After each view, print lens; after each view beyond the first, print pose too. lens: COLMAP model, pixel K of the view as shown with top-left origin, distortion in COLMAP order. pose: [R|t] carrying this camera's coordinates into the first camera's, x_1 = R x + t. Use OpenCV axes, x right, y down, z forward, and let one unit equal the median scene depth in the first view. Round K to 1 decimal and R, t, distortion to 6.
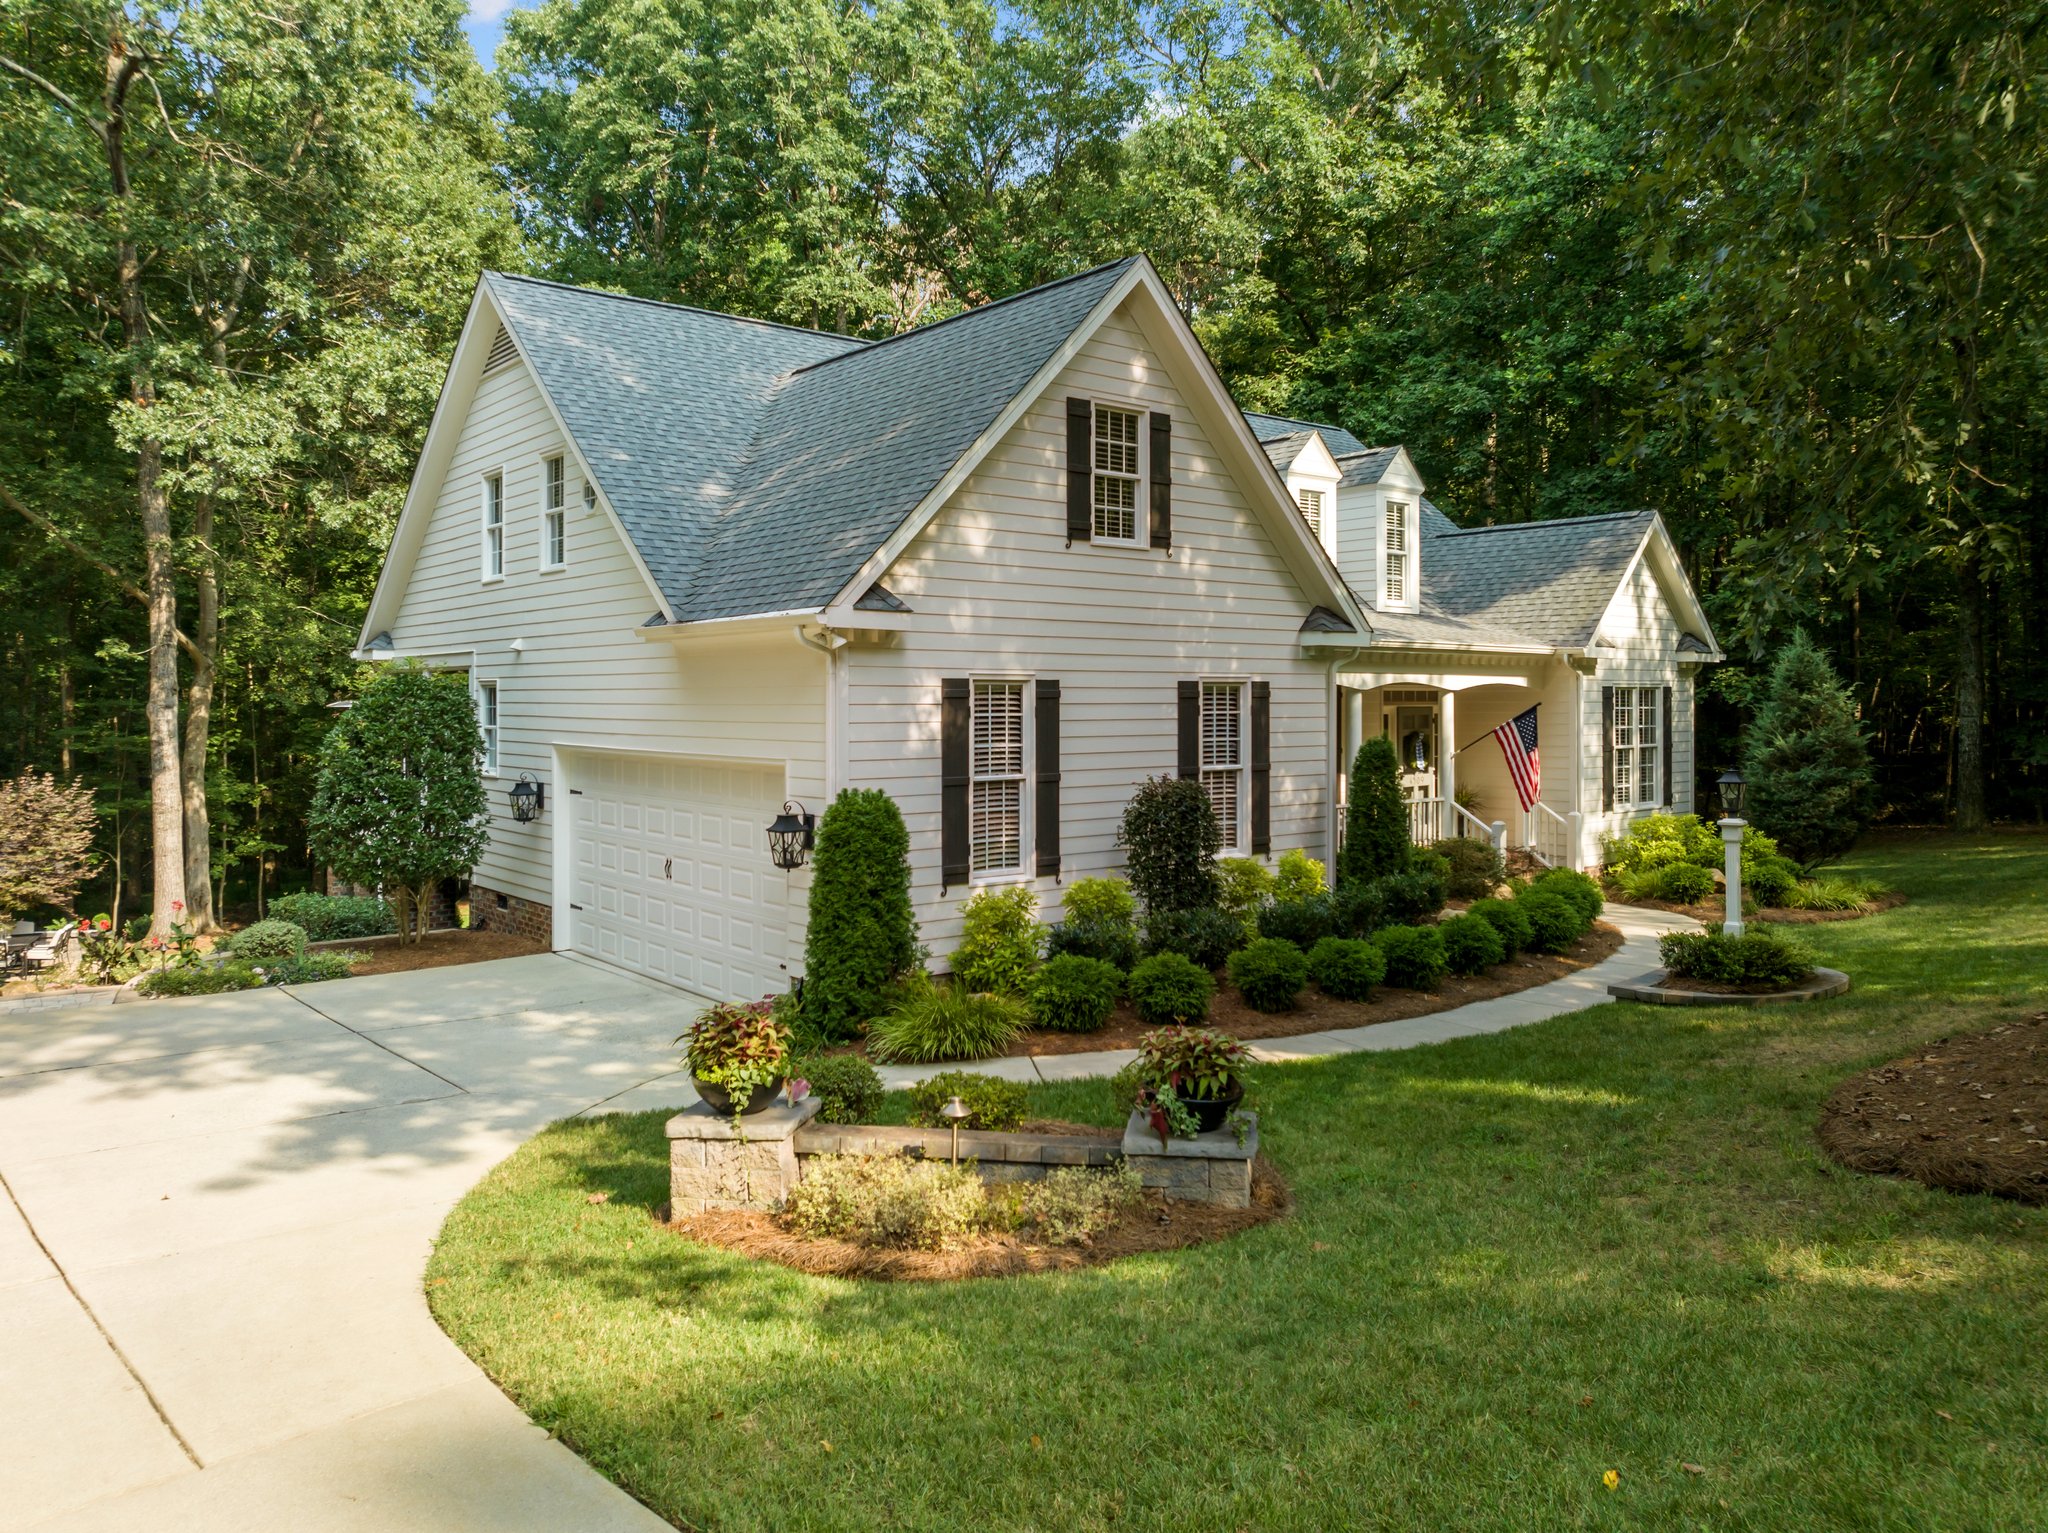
lens RADIAL K [[1458.0, 0, 1026.0], [0, 1458.0, 709.5], [0, 0, 1]] dist [-0.044147, 0.026772]
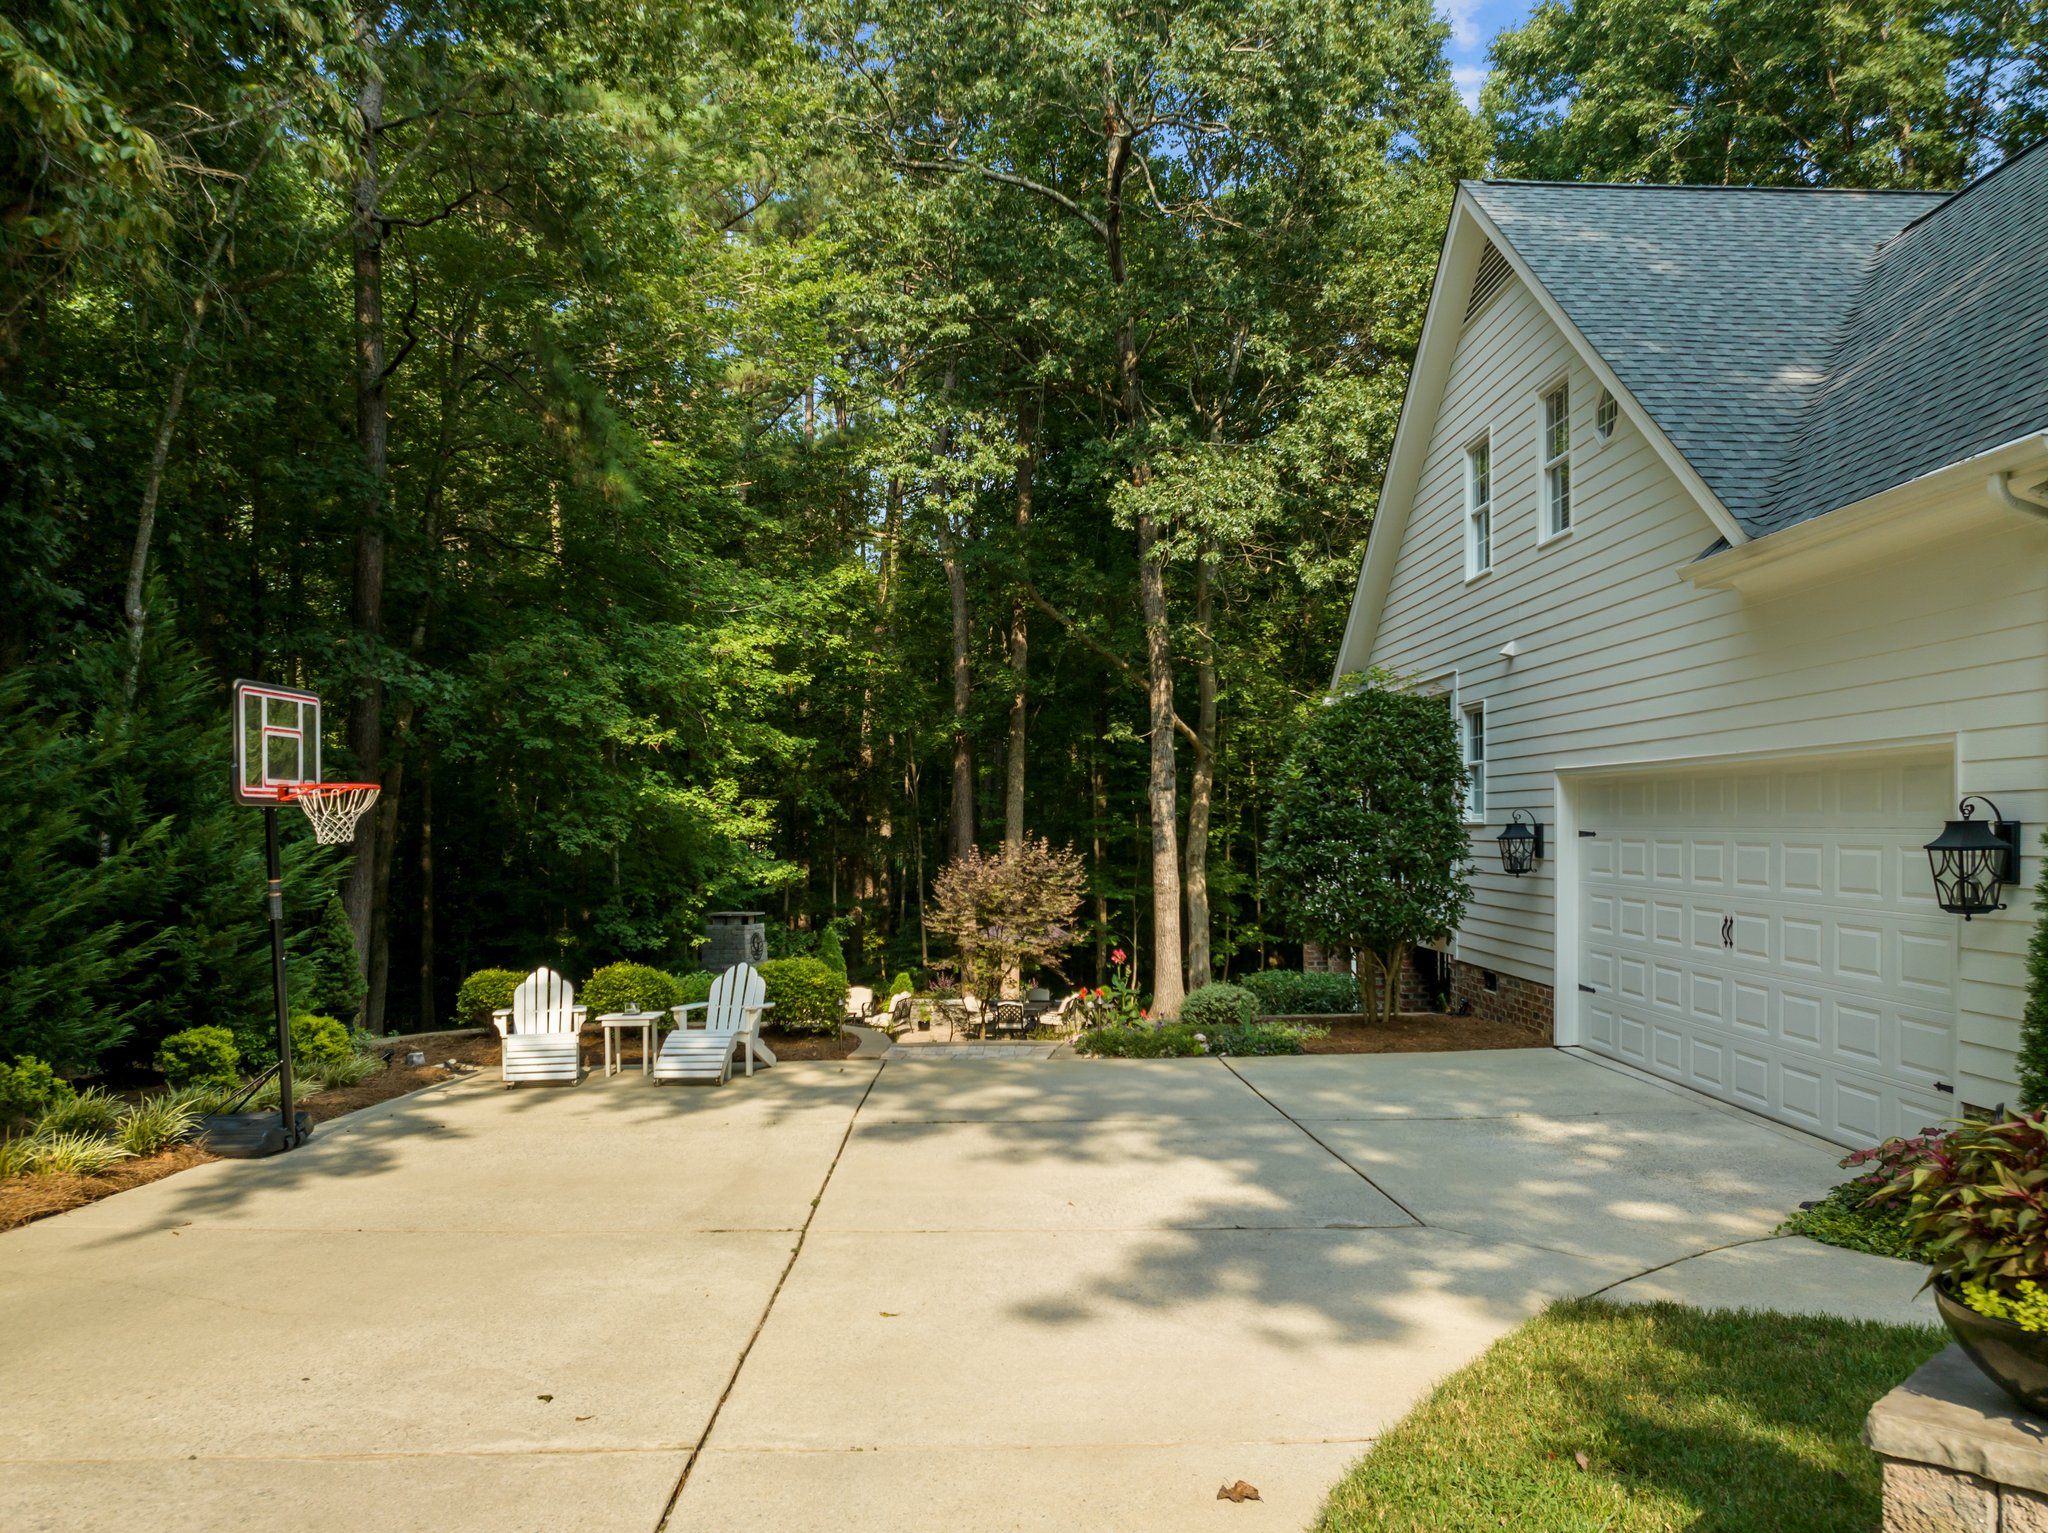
lens RADIAL K [[1443.8, 0, 1020.6], [0, 1443.8, 857.3], [0, 0, 1]] dist [-0.007074, -0.045492]
pose [[0.784890, 0.004196, -0.619620, -0.063066], [0.004886, 0.999904, 0.012960, 0.045535], [0.619615, -0.013200, 0.784795, 0.188767]]
